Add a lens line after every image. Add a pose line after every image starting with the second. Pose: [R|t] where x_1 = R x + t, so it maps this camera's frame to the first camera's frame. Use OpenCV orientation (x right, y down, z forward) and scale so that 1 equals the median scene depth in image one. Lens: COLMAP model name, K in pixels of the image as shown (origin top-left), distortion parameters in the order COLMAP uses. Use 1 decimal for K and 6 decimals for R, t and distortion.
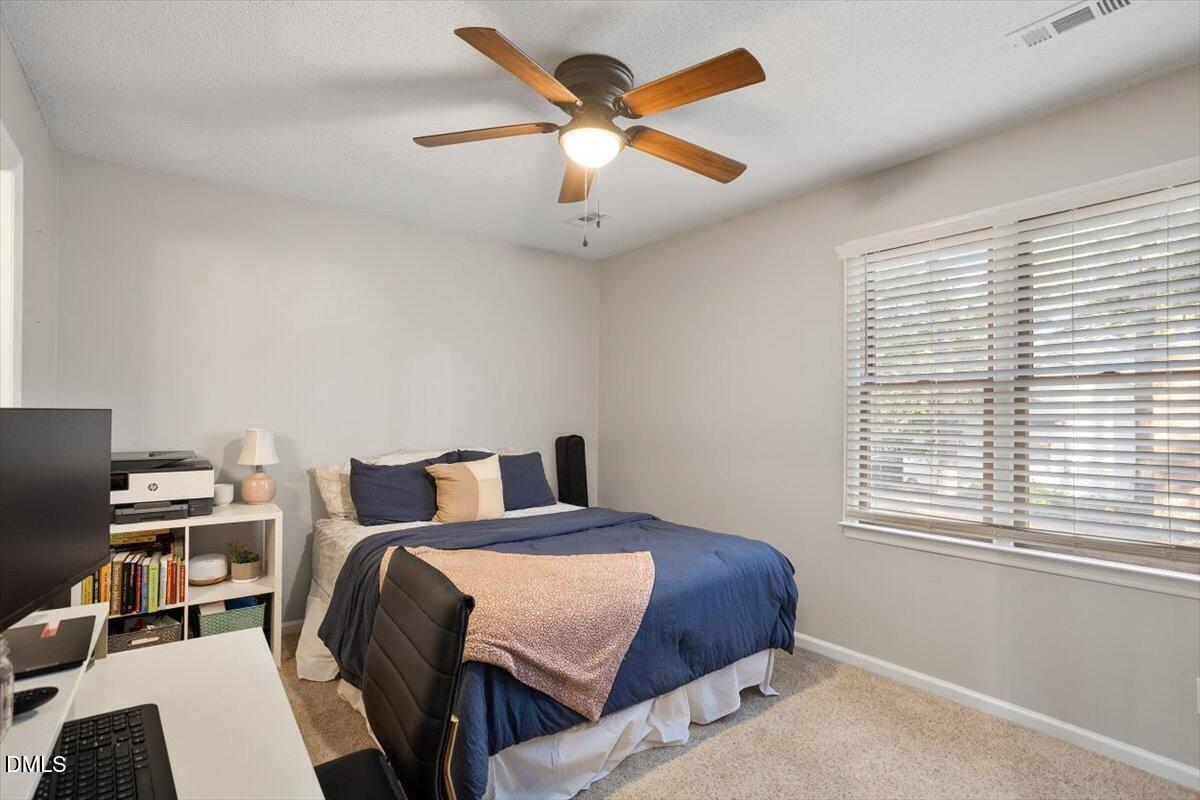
lens RADIAL K [[572.4, 0, 602.1], [0, 572.4, 386.7], [0, 0, 1]] dist [-0.004292, 0.000336]
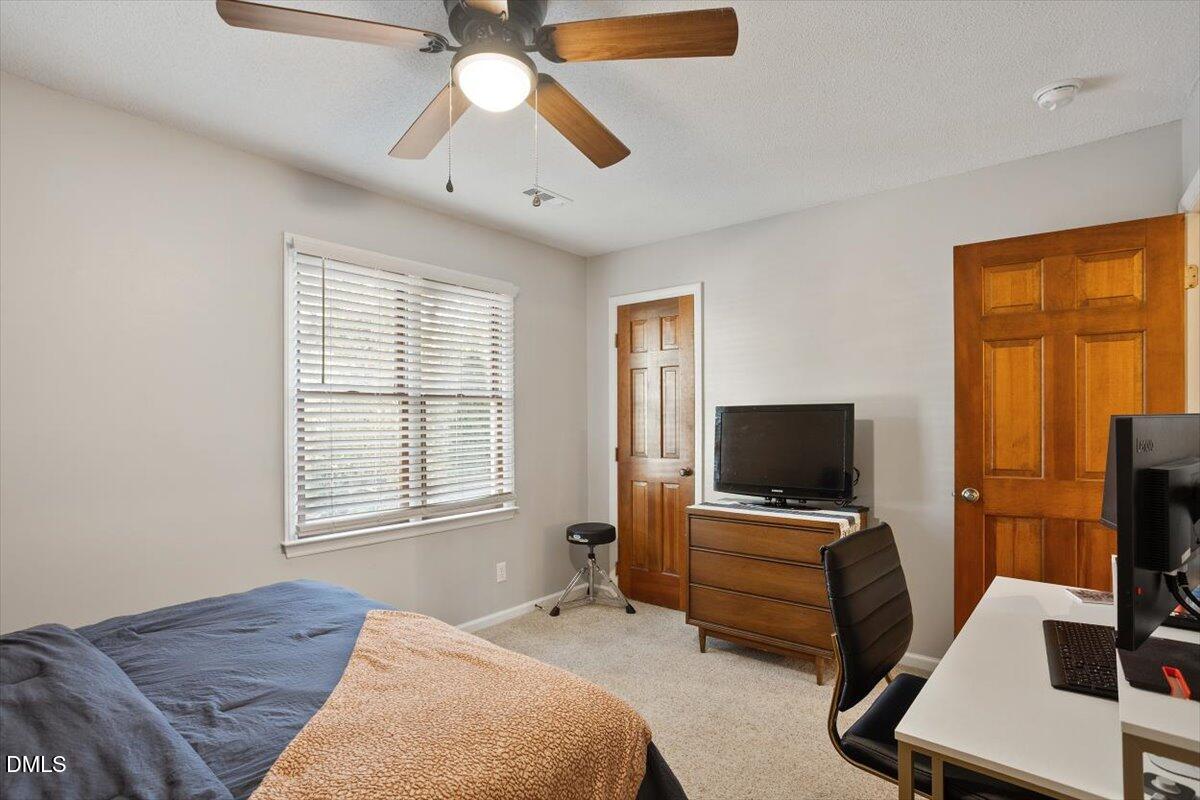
lens RADIAL K [[584.4, 0, 626.9], [0, 584.4, 410.2], [0, 0, 1]] dist [-0.050977, 0.034910]
pose [[-0.231442, 0.015725, 0.972722, -0.698926], [-0.037581, 0.998979, -0.025091, 0.037220], [-0.972123, -0.042363, -0.230614, 0.833276]]
